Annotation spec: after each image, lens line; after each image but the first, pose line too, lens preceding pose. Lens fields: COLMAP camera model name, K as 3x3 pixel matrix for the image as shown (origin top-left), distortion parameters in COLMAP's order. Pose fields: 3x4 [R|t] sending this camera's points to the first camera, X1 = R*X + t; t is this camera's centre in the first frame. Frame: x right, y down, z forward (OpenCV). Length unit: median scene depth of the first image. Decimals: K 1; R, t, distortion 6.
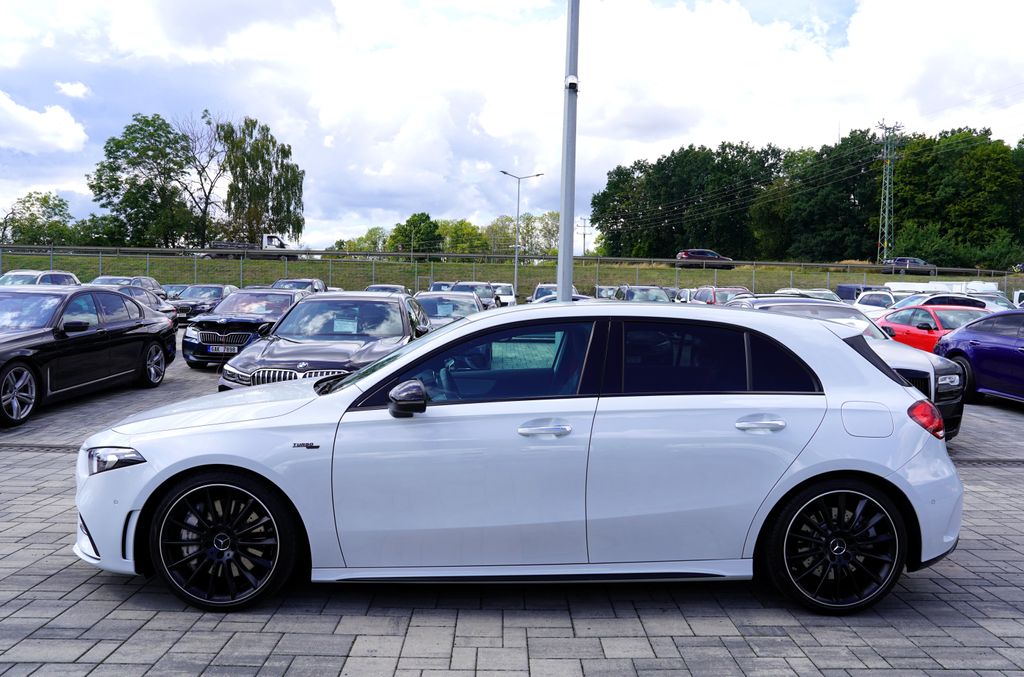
lens RADIAL K [[765.9, 0, 524.5], [0, 765.9, 328.4], [0, 0, 1]] dist [-0.048669, 0.035361]
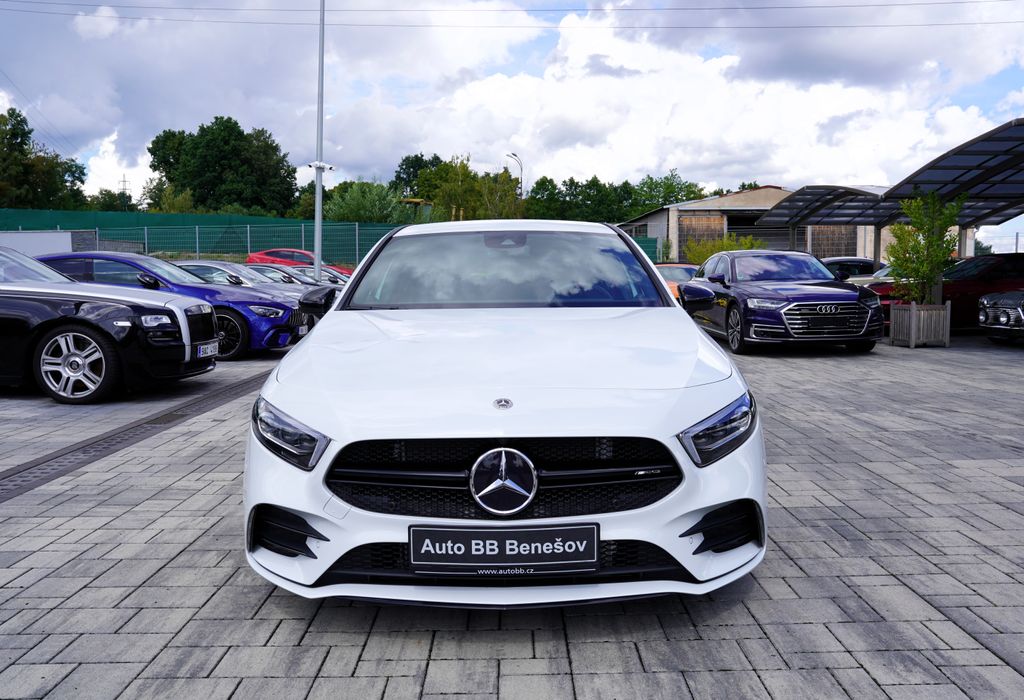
lens RADIAL K [[838.5, 0, 509.3], [0, 838.5, 353.4], [0, 0, 1]] dist [-0.059106, 0.060342]
pose [[0.029531, -0.116979, 0.992695, -1.309028], [0.038376, 0.992529, 0.115817, 0.015269], [-0.998827, 0.034675, 0.033800, 1.180836]]
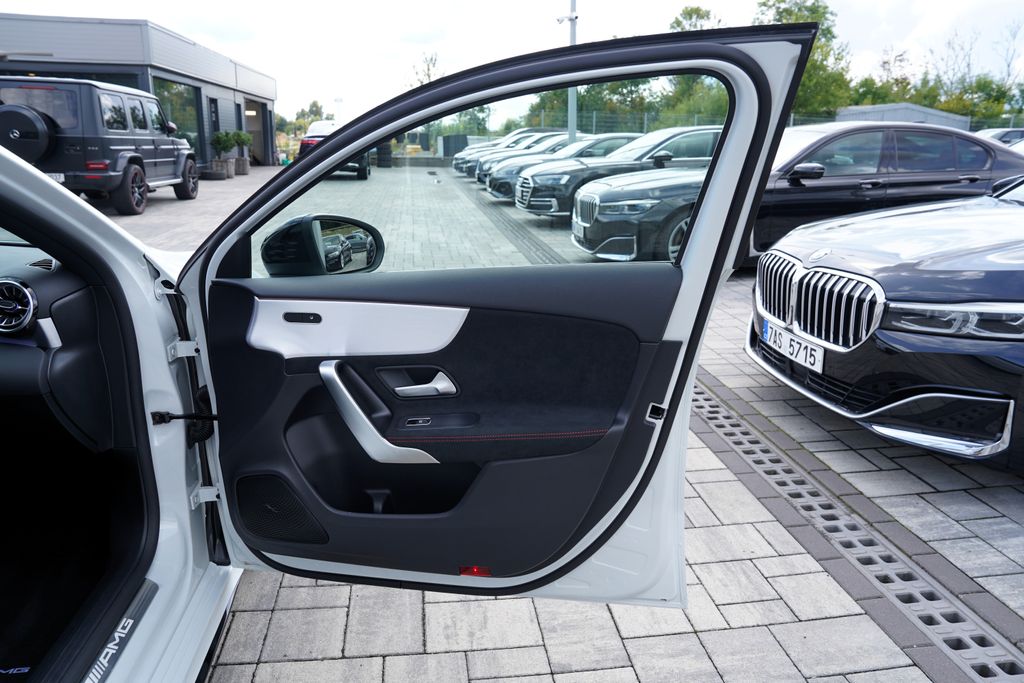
lens RADIAL K [[702.1, 0, 513.9], [0, 702.1, 335.4], [0, 0, 1]] dist [-0.091352, 0.063495]
pose [[0.115269, 0.248418, -0.961770, 0.204622], [-0.048580, 0.968475, 0.244328, 0.007371], [0.992146, 0.018560, 0.123703, 1.612310]]
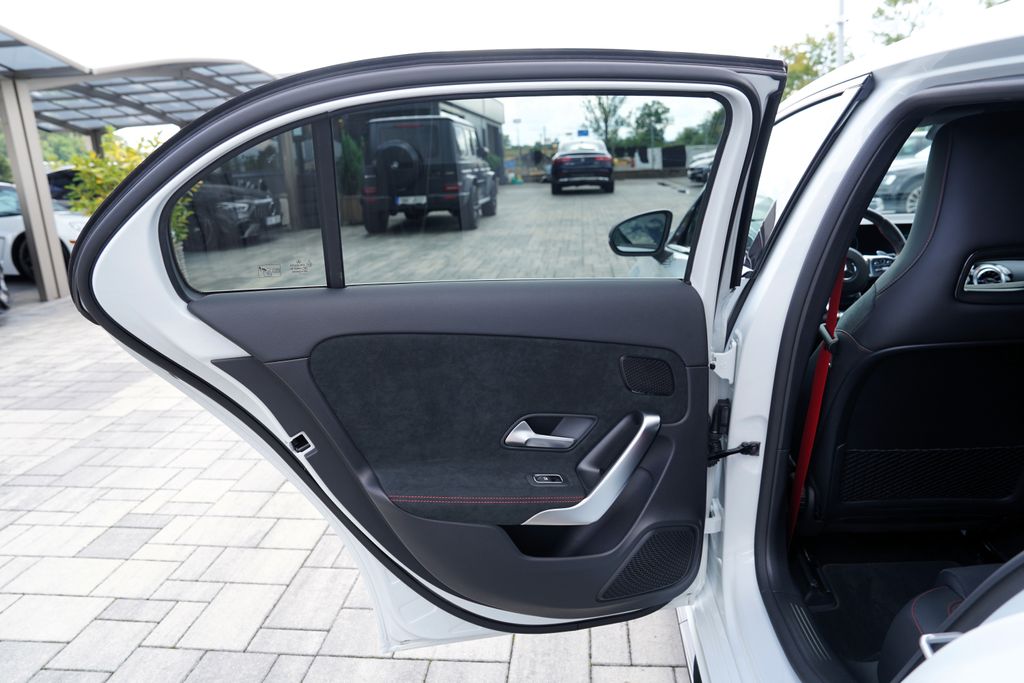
lens RADIAL K [[702.1, 0, 513.8], [0, 702.1, 333.9], [0, 0, 1]] dist [-0.091352, 0.063495]
pose [[-0.120296, 0.227644, -0.966285, 0.485192], [0.018173, 0.973696, 0.227127, 0.028211], [0.992572, 0.009762, -0.121269, 0.917078]]
